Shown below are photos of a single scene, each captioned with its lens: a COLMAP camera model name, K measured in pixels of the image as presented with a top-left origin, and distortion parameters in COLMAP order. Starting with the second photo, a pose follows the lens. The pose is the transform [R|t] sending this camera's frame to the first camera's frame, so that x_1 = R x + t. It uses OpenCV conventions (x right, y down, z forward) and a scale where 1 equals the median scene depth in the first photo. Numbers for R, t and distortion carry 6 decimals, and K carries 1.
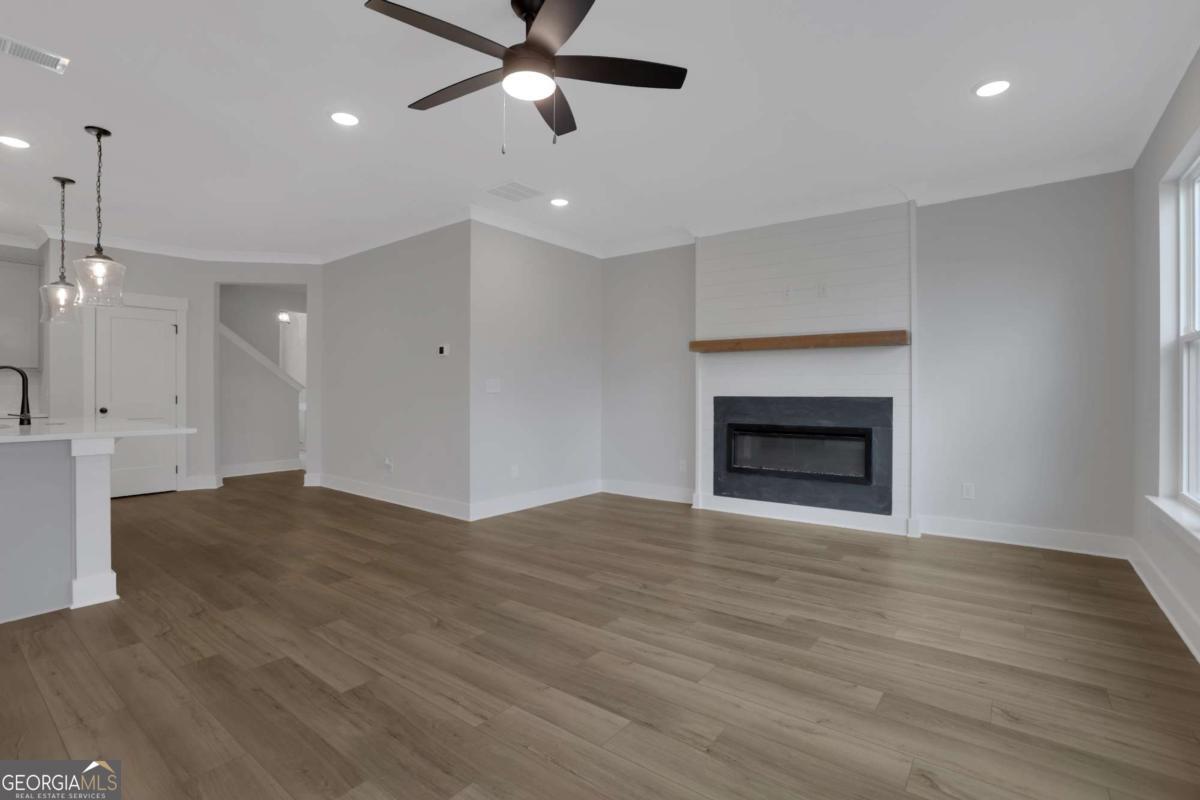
lens RADIAL K [[548.9, 0, 601.2], [0, 548.9, 400.2], [0, 0, 1]] dist [-0.046088, 0.001620]
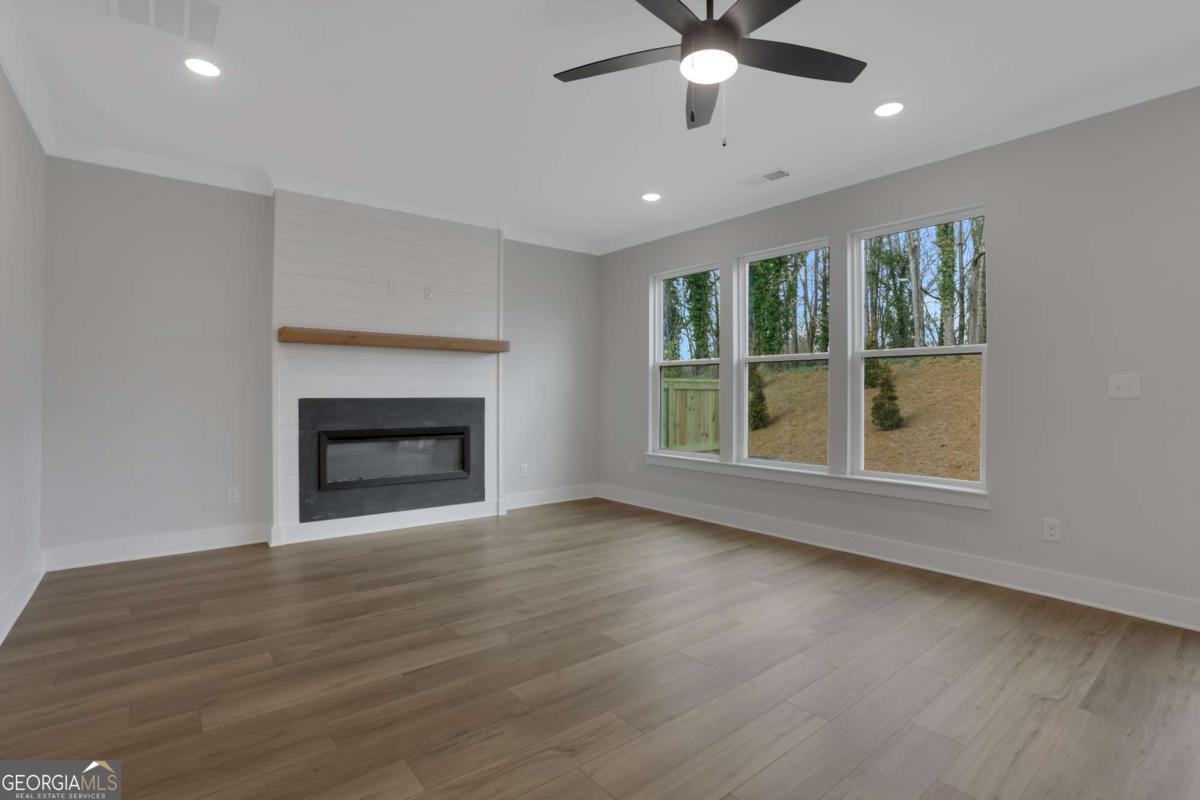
lens RADIAL K [[548.9, 0, 598.7], [0, 548.9, 395.7], [0, 0, 1]] dist [-0.046088, 0.001620]
pose [[0.253156, 0.003172, 0.967420, -0.536059], [0.006400, 0.999967, -0.004954, -0.004708], [-0.967404, 0.007445, 0.253127, 0.466981]]
